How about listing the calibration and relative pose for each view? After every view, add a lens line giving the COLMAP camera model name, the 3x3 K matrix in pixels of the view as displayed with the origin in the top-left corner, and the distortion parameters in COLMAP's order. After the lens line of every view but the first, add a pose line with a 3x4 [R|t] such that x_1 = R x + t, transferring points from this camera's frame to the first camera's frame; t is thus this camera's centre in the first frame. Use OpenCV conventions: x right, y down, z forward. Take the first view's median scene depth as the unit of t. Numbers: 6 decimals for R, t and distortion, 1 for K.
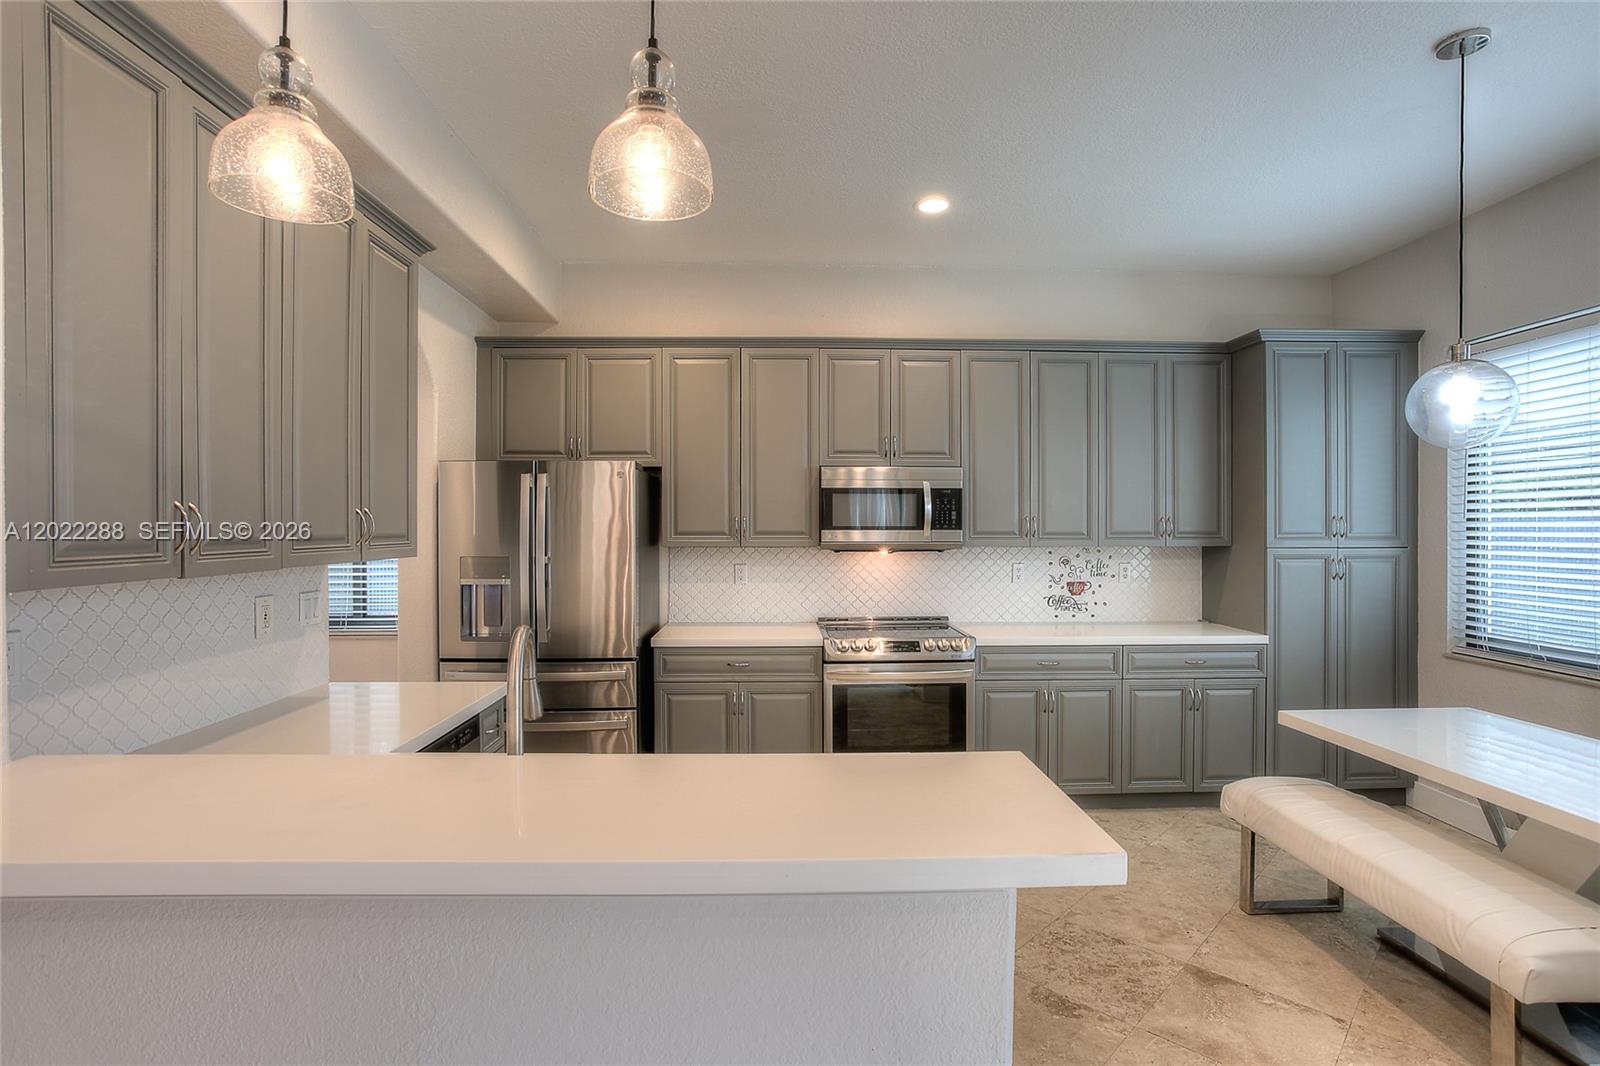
lens RADIAL K [[787.2, 0, 787.2], [0, 787.2, 529.9], [0, 0, 1]] dist [-0.022079, 0.001923]
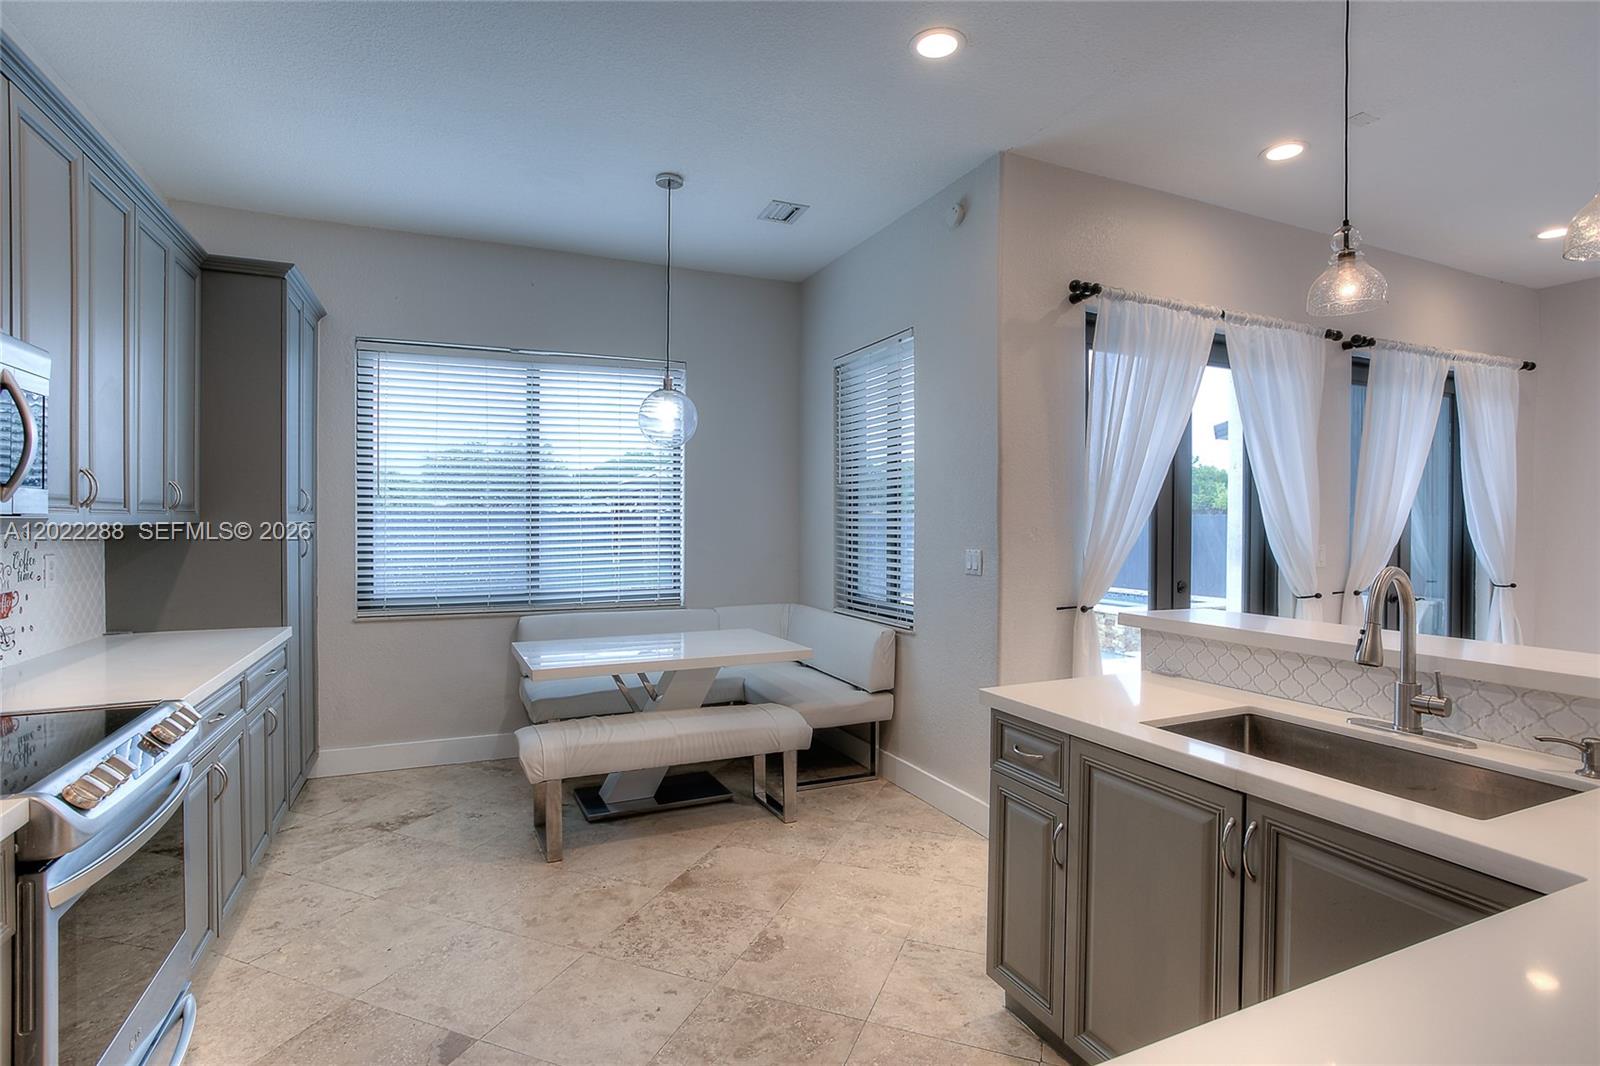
lens RADIAL K [[787.2, 0, 804.2], [0, 787.2, 528.6], [0, 0, 1]] dist [-0.022079, 0.001923]
pose [[-0.399145, -0.015309, 0.916760, -0.330196], [-0.001494, 0.999870, 0.016046, 0.012820], [-0.916886, 0.005035, -0.399116, 0.711198]]
